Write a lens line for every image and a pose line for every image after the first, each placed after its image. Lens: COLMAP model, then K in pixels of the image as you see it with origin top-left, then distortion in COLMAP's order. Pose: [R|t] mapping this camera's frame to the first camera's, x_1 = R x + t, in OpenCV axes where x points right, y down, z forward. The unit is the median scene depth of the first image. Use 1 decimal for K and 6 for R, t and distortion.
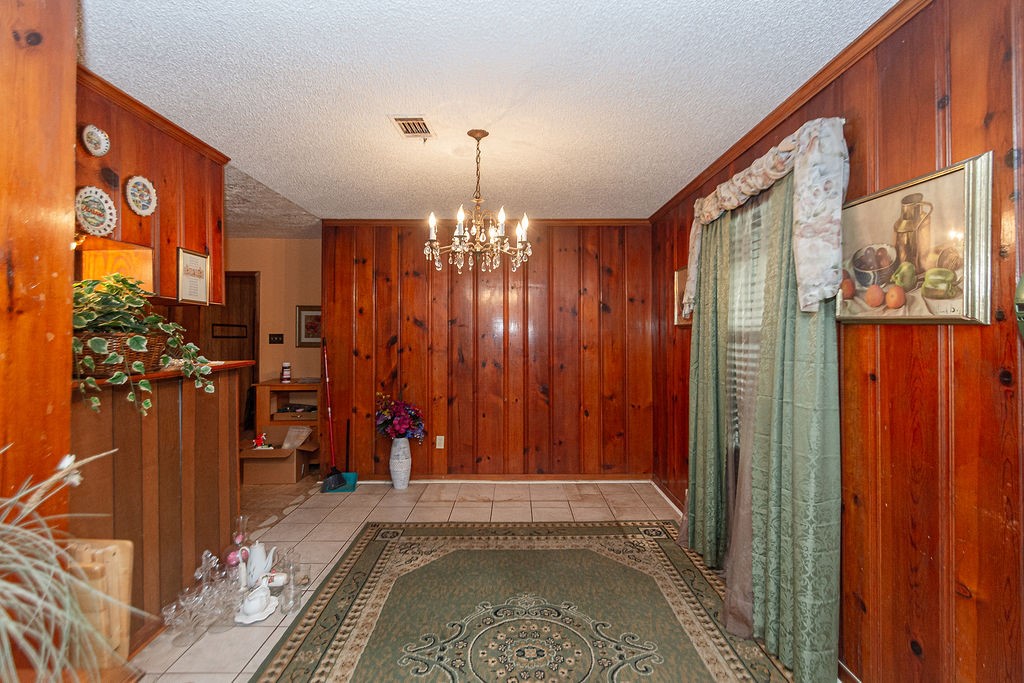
lens RADIAL K [[485.8, 0, 513.6], [0, 485.8, 329.5], [0, 0, 1]] dist [0.014701, -0.000123]
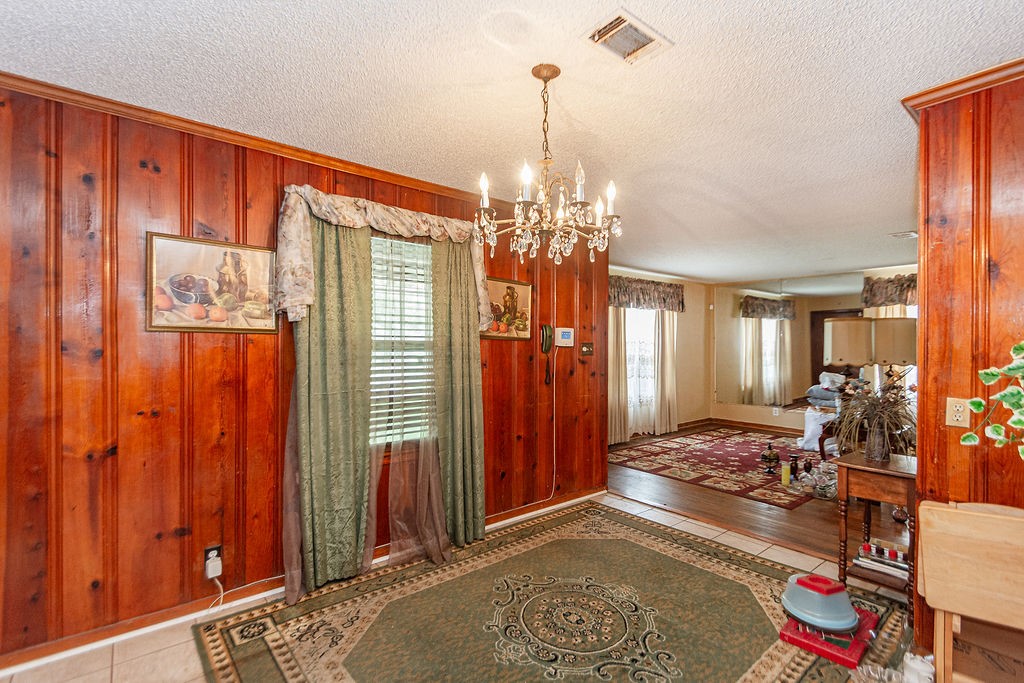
lens RADIAL K [[457.2, 0, 506.3], [0, 457.2, 345.4], [0, 0, 1]] dist [0.009278, -0.005022]
pose [[-0.631417, -0.003697, 0.775435, -0.477033], [-0.011242, 0.999927, -0.004387, 0.013849], [-0.775362, -0.011488, -0.631412, 1.226716]]
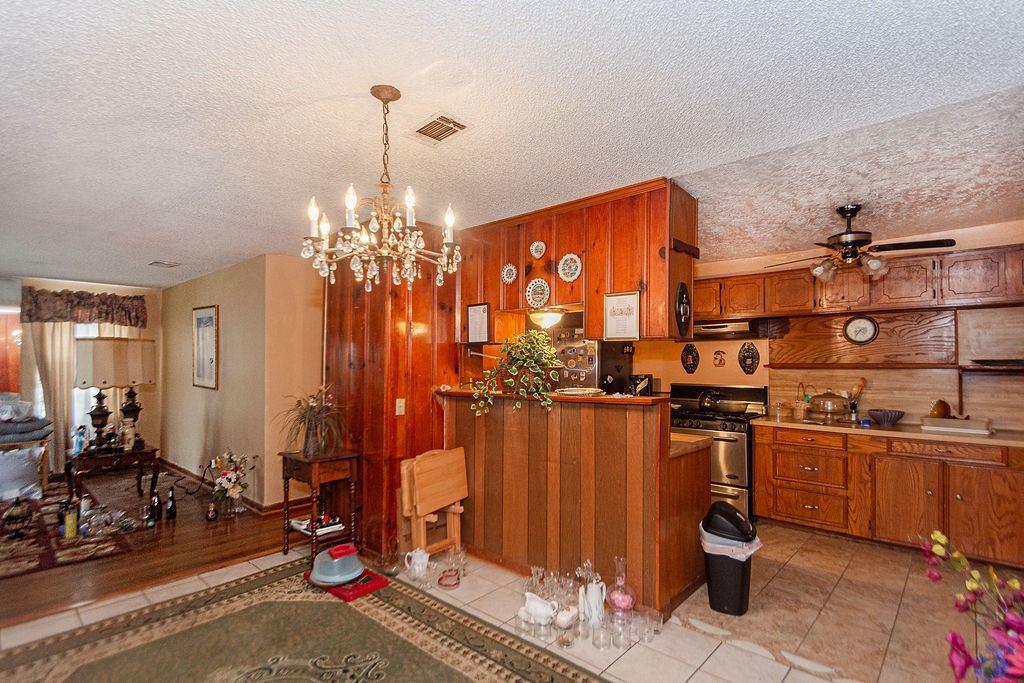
lens RADIAL K [[498.2, 0, 510.8], [0, 498.2, 353.8], [0, 0, 1]] dist [0.002017, -0.005799]
pose [[-0.675025, -0.011421, -0.737706, 0.282066], [0.007503, 0.999722, -0.022344, -0.000678], [0.737757, -0.020618, -0.674752, 1.344473]]
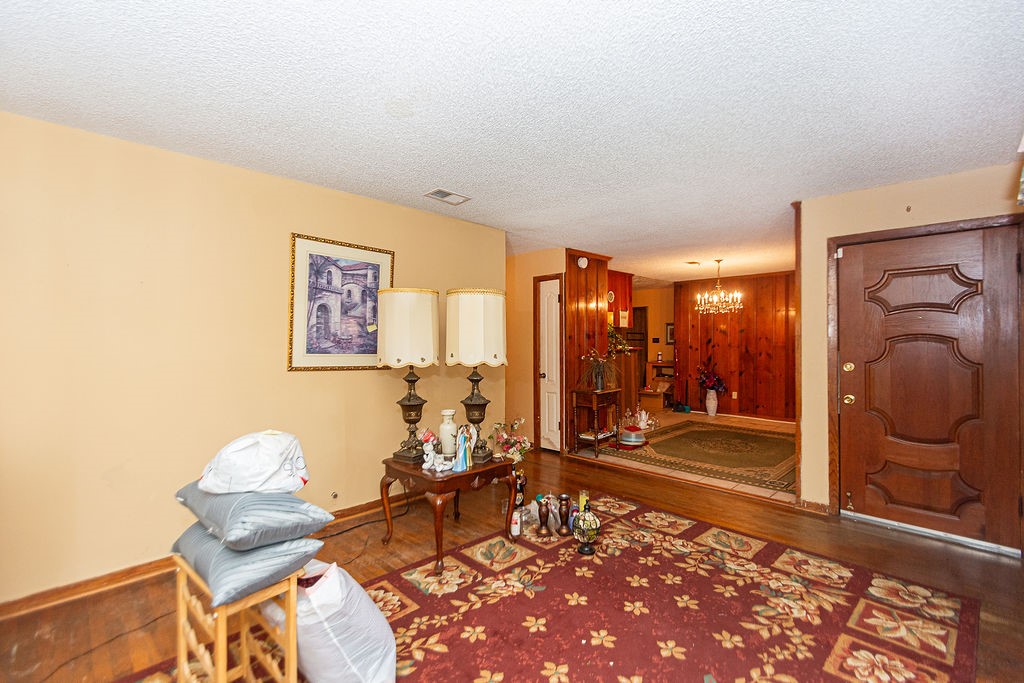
lens RADIAL K [[457.2, 0, 506.3], [0, 457.2, 343.3], [0, 0, 1]] dist [0.009278, -0.005022]
pose [[0.697462, 0.004184, -0.716610, 0.746777], [0.007567, 0.999884, 0.013202, 0.002263], [0.716582, -0.014631, 0.697350, -1.287179]]
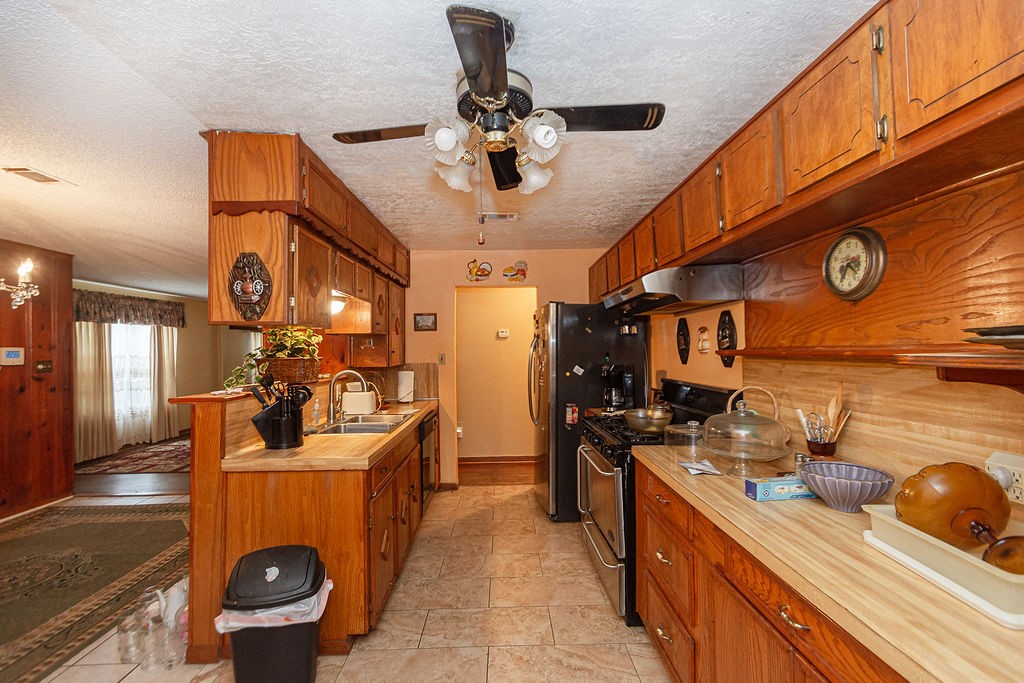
lens RADIAL K [[457.2, 0, 511.5], [0, 457.2, 344.2], [0, 0, 1]] dist [0.009278, -0.005022]
pose [[-0.999654, 0.019326, -0.017816, -1.001982], [0.019657, 0.999634, -0.018592, 0.002409], [0.017451, -0.018935, -0.999668, 1.639946]]
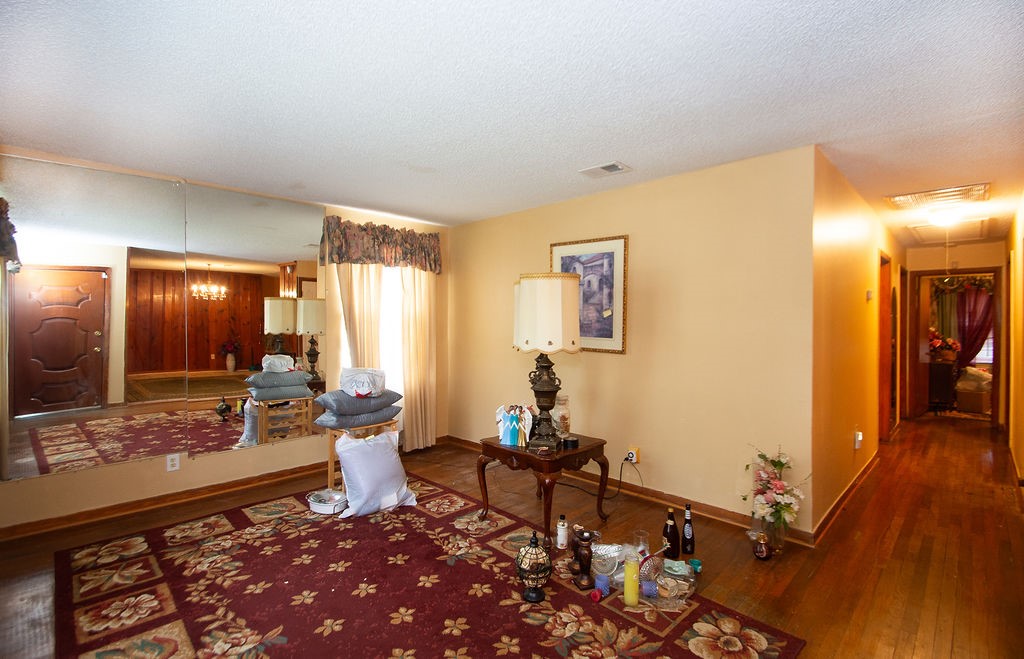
lens RADIAL K [[466.5, 0, 517.6], [0, 466.5, 326.2], [0, 0, 1]] dist [-0.002464, -0.000292]
pose [[-0.699328, 0.005323, -0.714781, 0.739443], [0.007369, 0.999973, 0.000238, 0.008482], [0.714763, -0.005100, -0.699349, -0.009242]]
